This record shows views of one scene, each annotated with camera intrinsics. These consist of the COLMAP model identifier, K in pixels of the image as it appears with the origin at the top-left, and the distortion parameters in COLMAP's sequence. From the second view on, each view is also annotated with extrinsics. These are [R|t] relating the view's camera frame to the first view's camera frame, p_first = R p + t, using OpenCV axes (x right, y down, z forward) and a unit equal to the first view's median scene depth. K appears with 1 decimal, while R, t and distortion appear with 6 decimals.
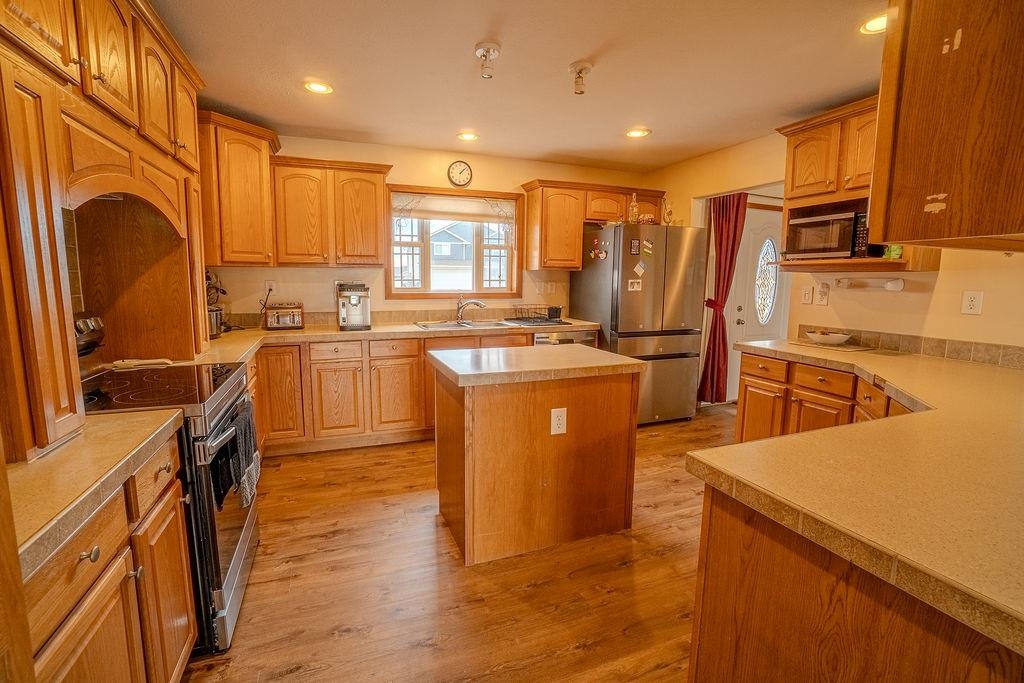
lens RADIAL K [[450.9, 0, 500.5], [0, 450.9, 334.2], [0, 0, 1]] dist [-0.067320, 0.023910]
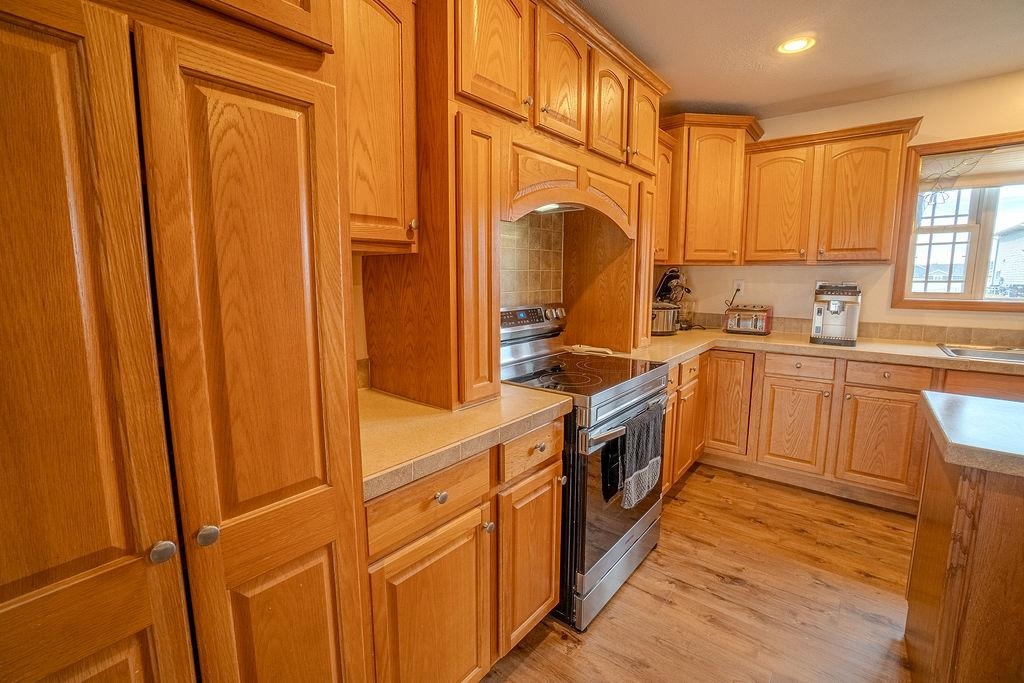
lens RADIAL K [[450.9, 0, 500.5], [0, 450.9, 334.2], [0, 0, 1]] dist [-0.067320, 0.023910]
pose [[0.493323, 0.103825, -0.863628, 0.050698], [-0.103163, 0.992827, 0.060429, -0.013318], [0.863707, 0.059283, 0.500495, 0.113863]]
